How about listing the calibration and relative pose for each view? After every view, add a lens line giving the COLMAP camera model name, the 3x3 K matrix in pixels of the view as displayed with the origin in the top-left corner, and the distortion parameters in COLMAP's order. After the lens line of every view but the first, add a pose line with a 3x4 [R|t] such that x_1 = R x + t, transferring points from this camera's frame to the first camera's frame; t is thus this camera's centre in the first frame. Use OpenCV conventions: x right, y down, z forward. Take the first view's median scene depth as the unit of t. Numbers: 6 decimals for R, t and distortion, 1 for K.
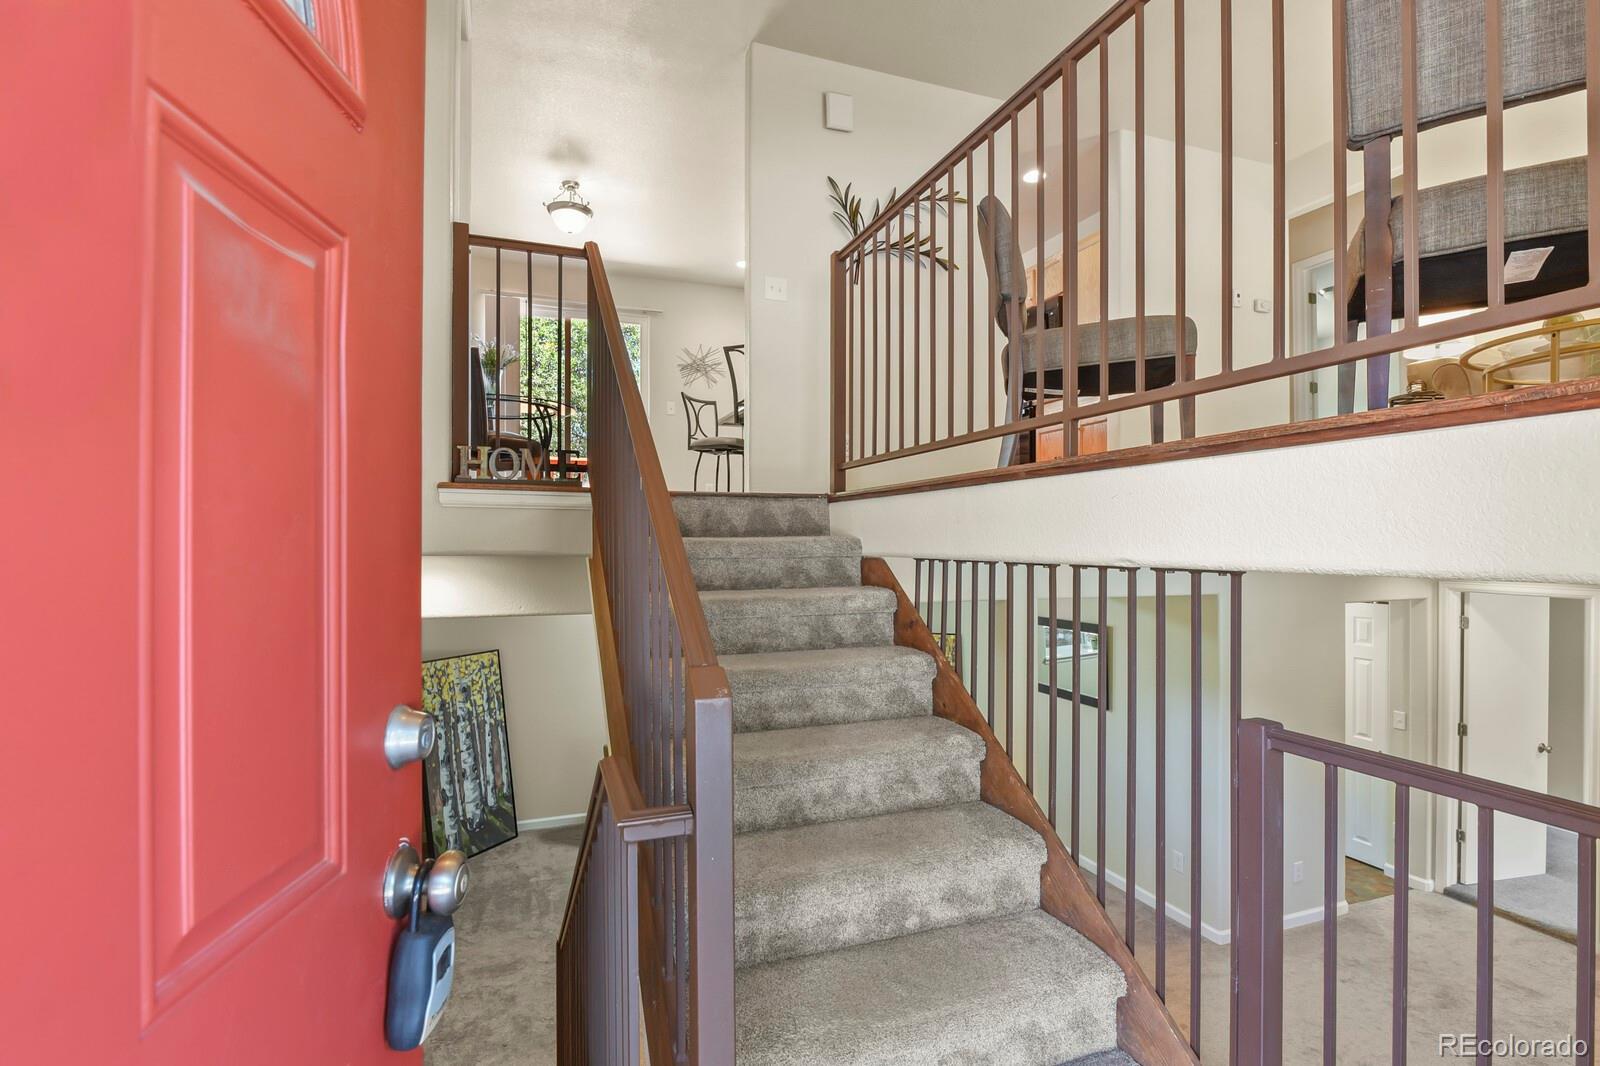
lens RADIAL K [[776.0, 0, 802.8], [0, 776.0, 539.8], [0, 0, 1]] dist [0.000322, -0.007077]
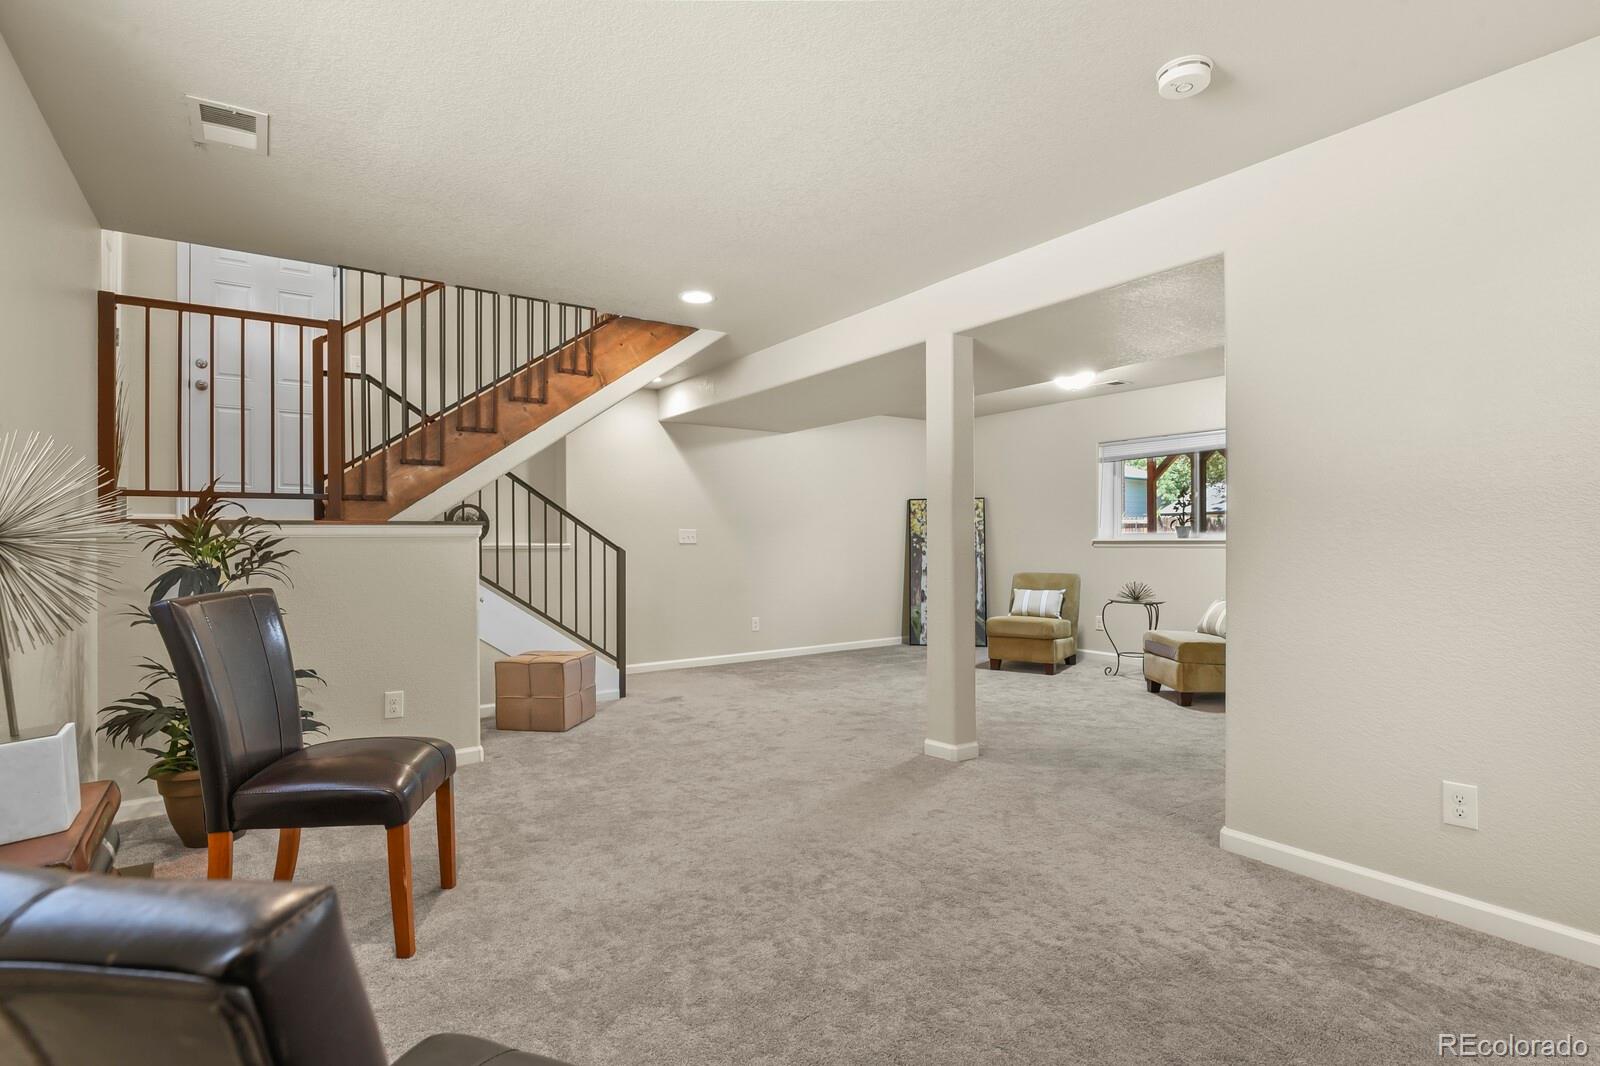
lens RADIAL K [[776.0, 0, 802.8], [0, 776.0, 539.8], [0, 0, 1]] dist [0.000322, -0.007077]
pose [[0.257237, -0.002311, -0.966346, 0.802081], [0.005526, 0.999984, -0.000921, 0.224851], [0.966333, -0.005103, 0.257245, 0.422400]]
